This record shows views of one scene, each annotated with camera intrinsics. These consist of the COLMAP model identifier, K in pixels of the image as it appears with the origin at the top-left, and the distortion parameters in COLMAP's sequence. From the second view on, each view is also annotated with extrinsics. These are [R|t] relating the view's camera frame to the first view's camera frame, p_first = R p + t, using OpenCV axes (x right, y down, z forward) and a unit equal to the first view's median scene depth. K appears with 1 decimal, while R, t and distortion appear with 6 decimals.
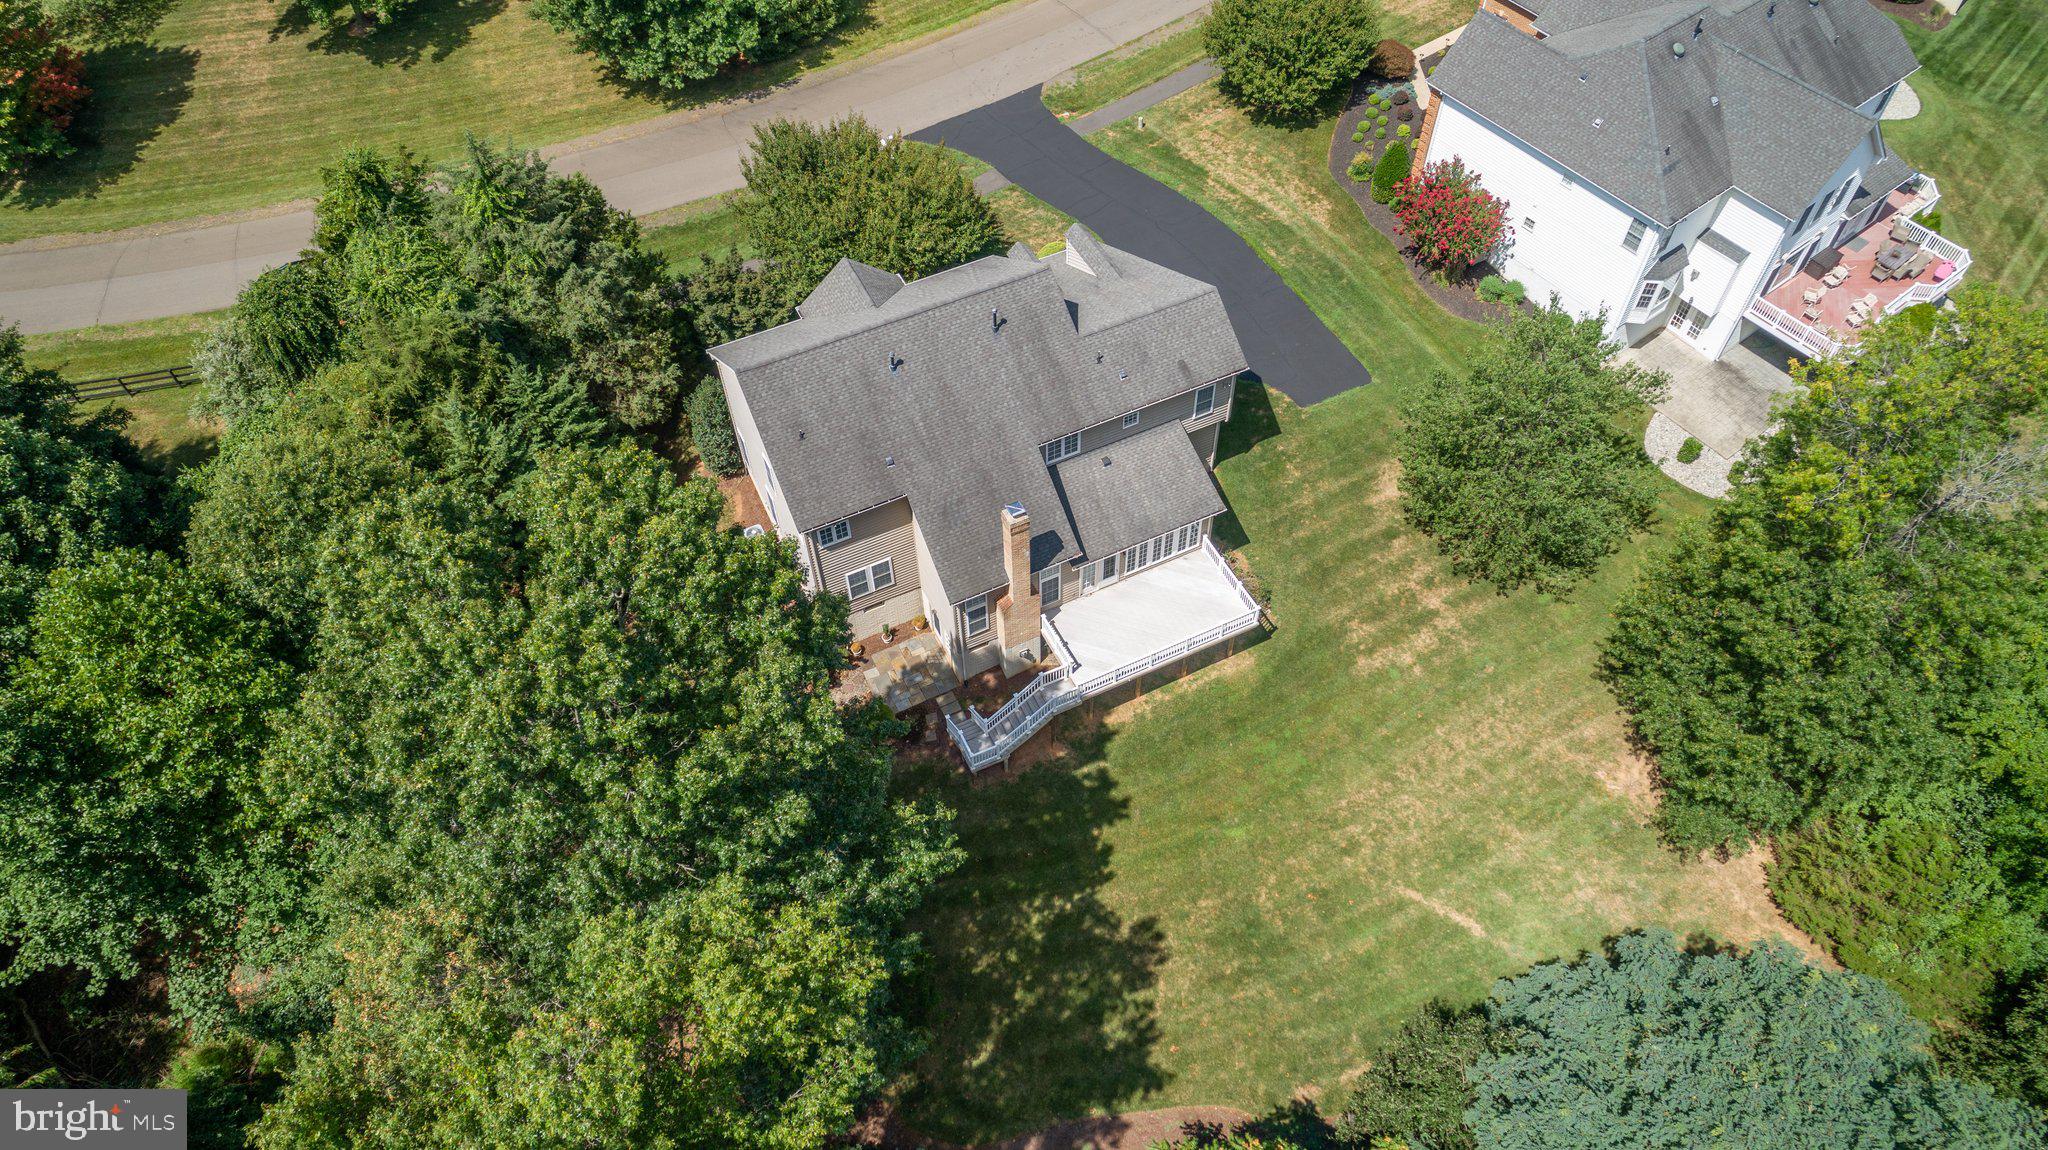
lens RADIAL K [[1382.1, 0, 1019.6], [0, 1382.1, 571.4], [0, 0, 1]] dist [-0.012684, 0.011655]
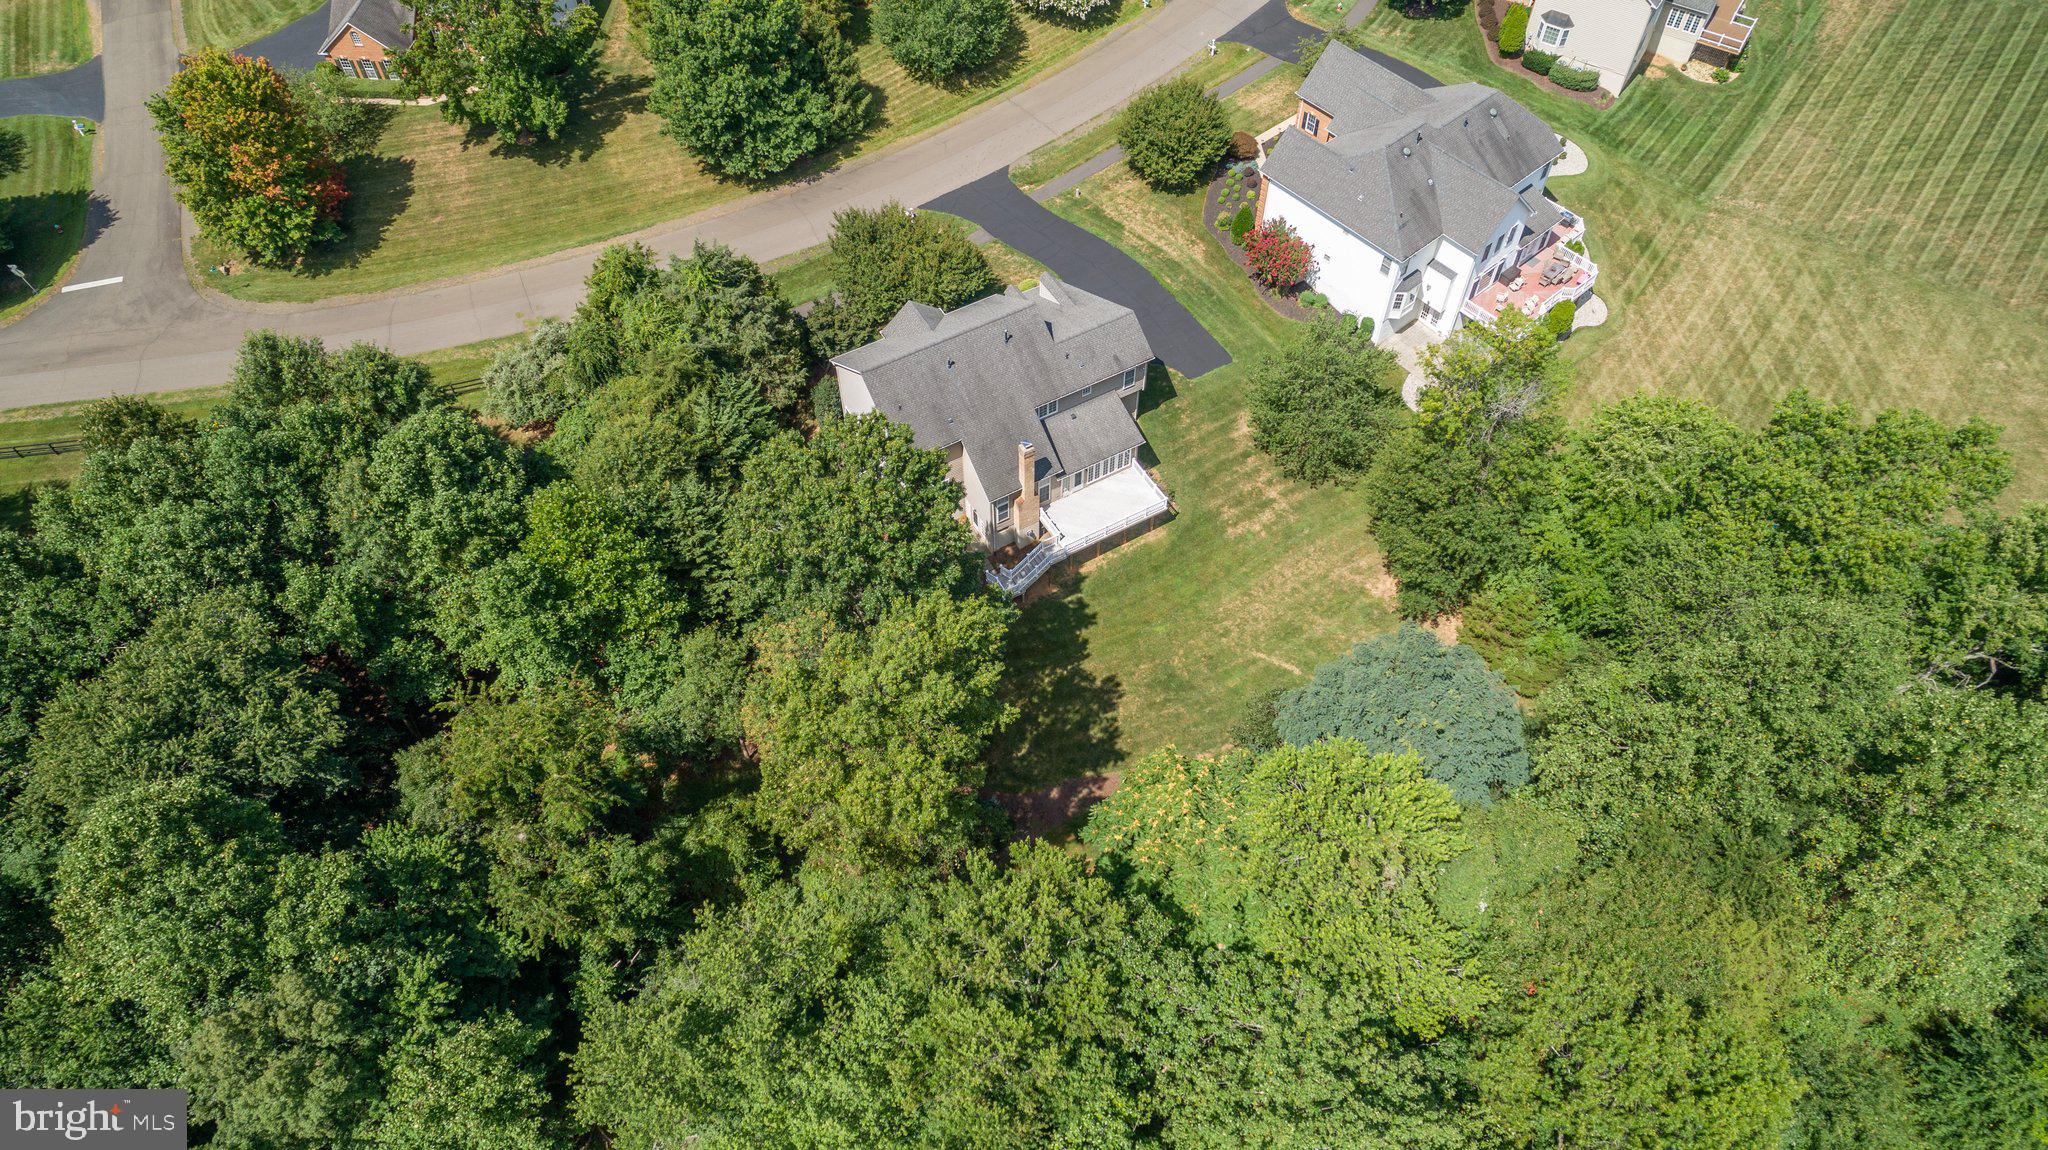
lens RADIAL K [[1382.1, 0, 1019.2], [0, 1382.1, 567.9], [0, 0, 1]] dist [-0.012684, 0.011655]
pose [[0.997632, -0.047234, 0.049999, -0.092023], [0.046666, 0.998833, 0.012475, 0.077544], [-0.050530, -0.010112, 0.998671, -0.653418]]
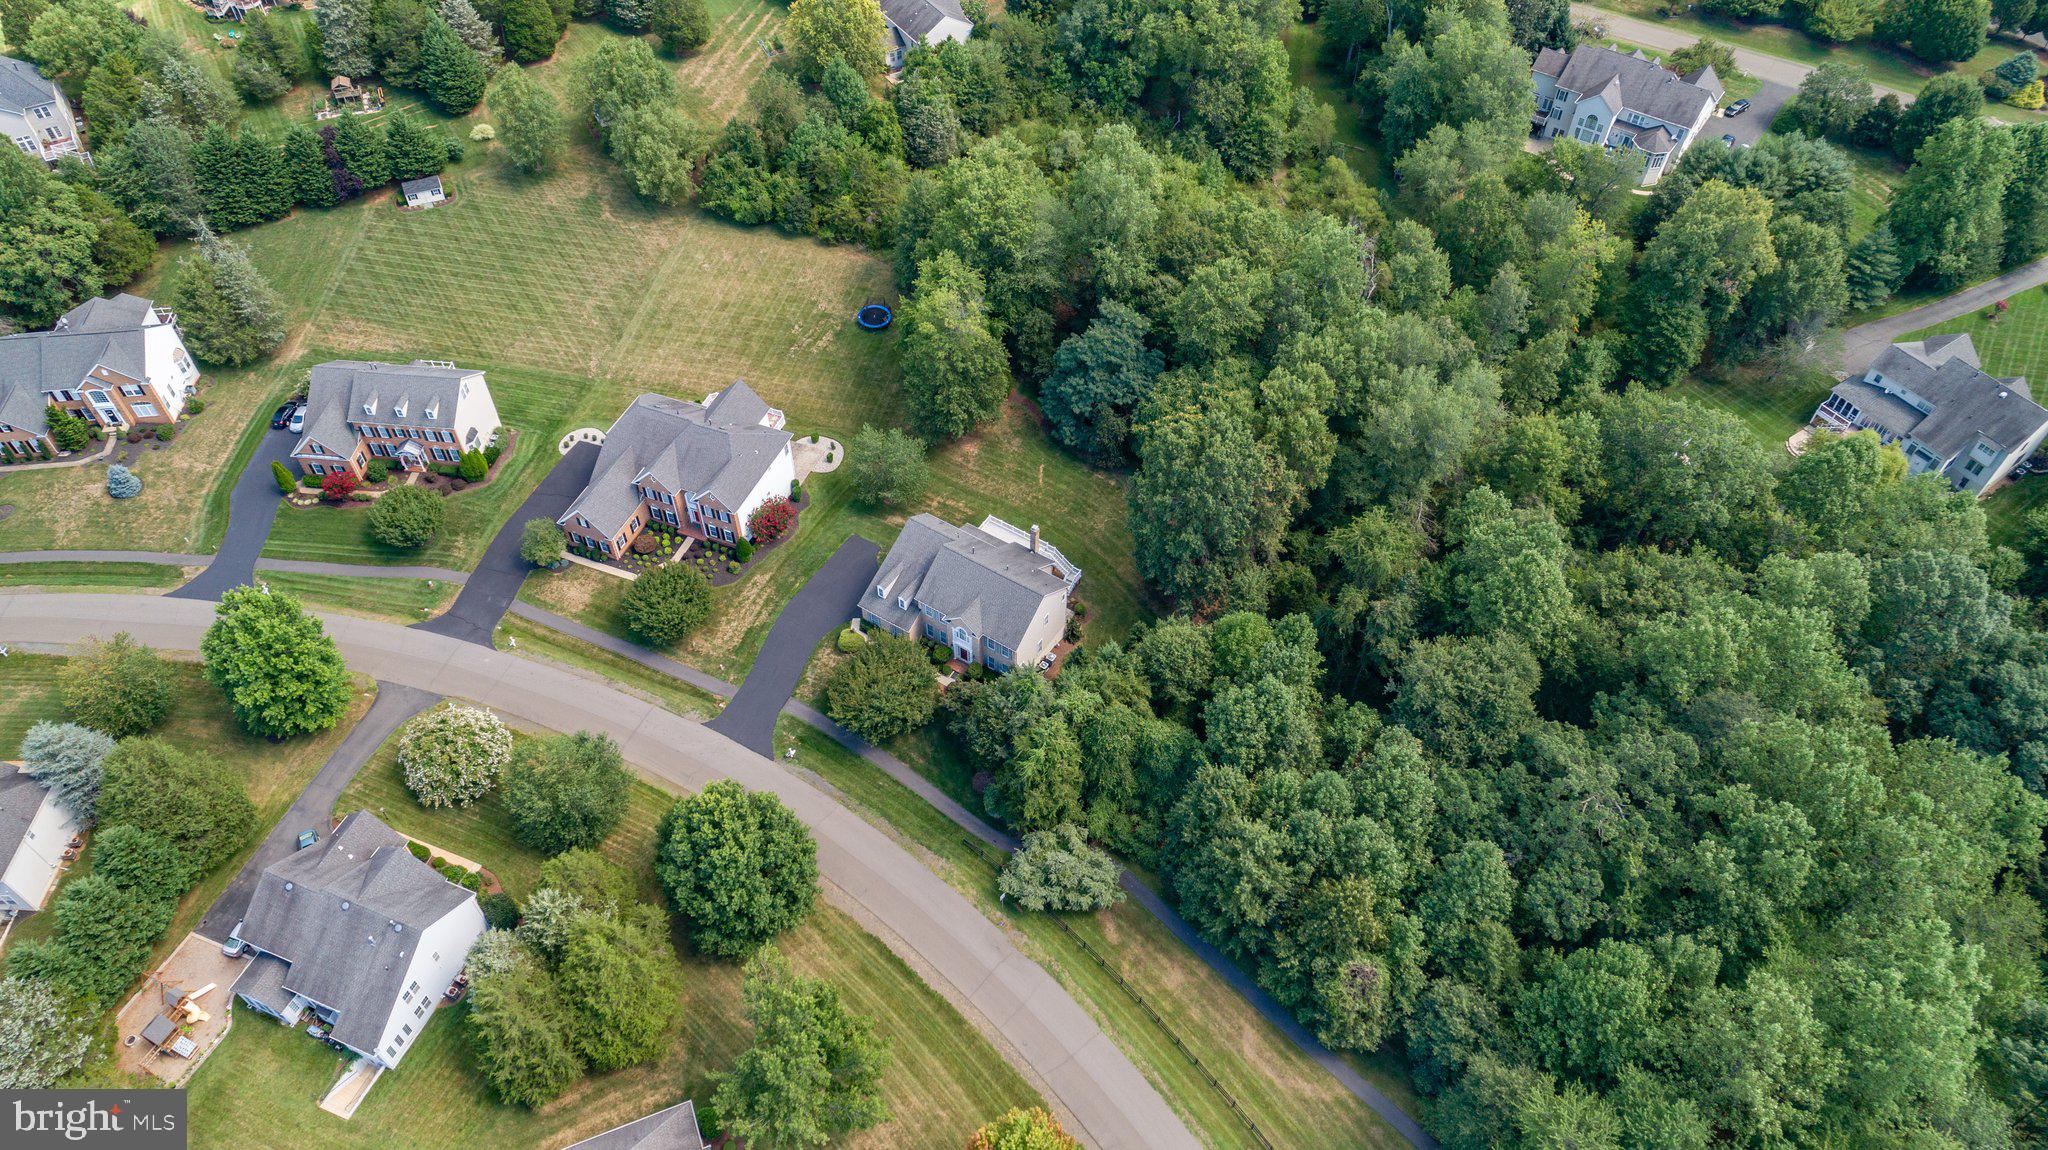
lens RADIAL K [[1382.1, 0, 1023.5], [0, 1382.1, 585.5], [0, 0, 1]] dist [-0.012684, 0.011655]
pose [[-0.515585, -0.644162, 0.565001, -1.543009], [0.686113, 0.084602, 0.722559, -1.935337], [-0.513246, 0.760196, 0.398348, -0.102782]]
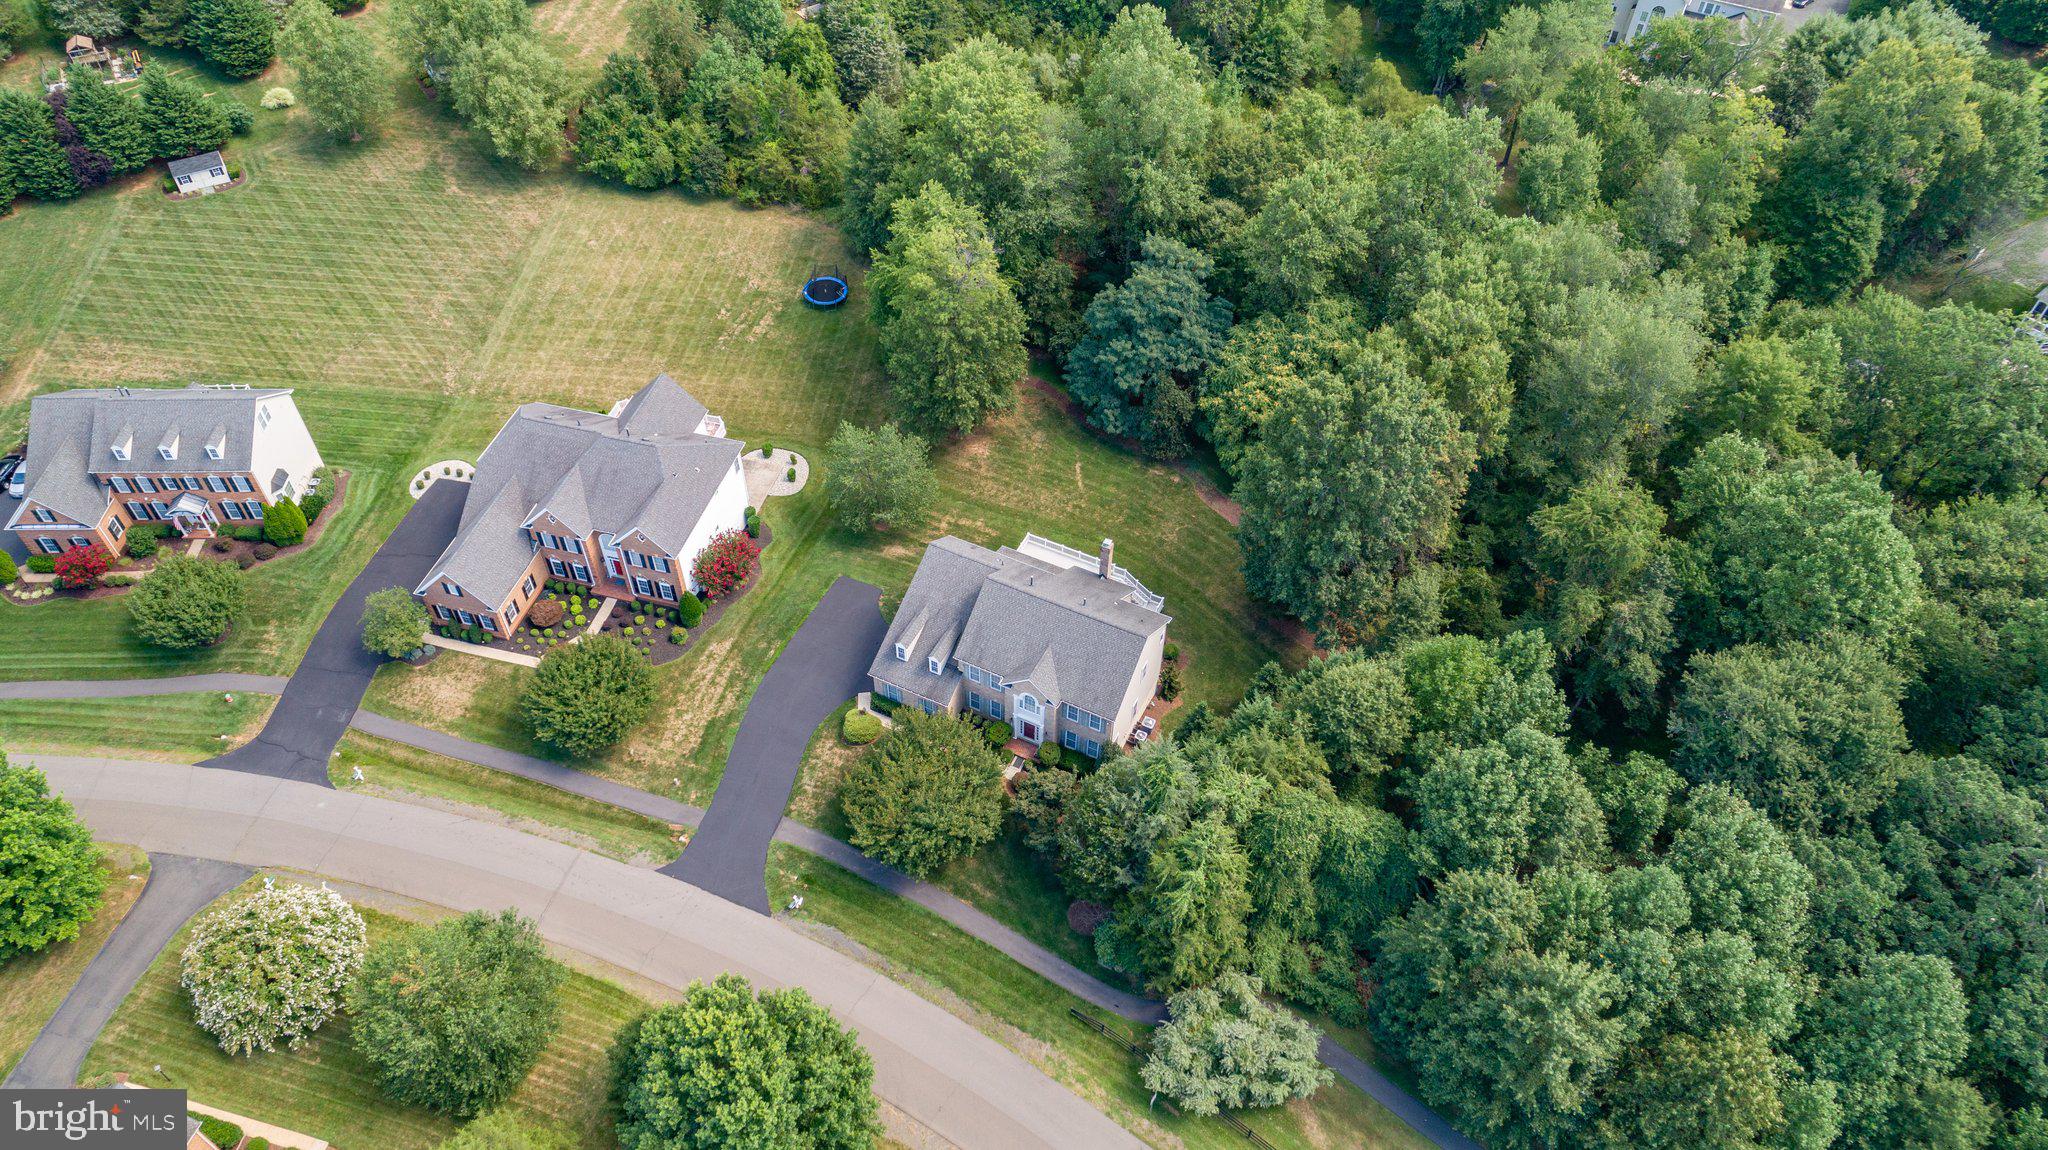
lens RADIAL K [[1382.1, 0, 1023.2], [0, 1382.1, 582.1], [0, 0, 1]] dist [-0.012684, 0.011655]
pose [[-0.614476, -0.578739, 0.536171, -0.961245], [0.628008, 0.052536, 0.776432, -1.549314], [-0.477520, 0.813819, 0.331171, 0.327888]]
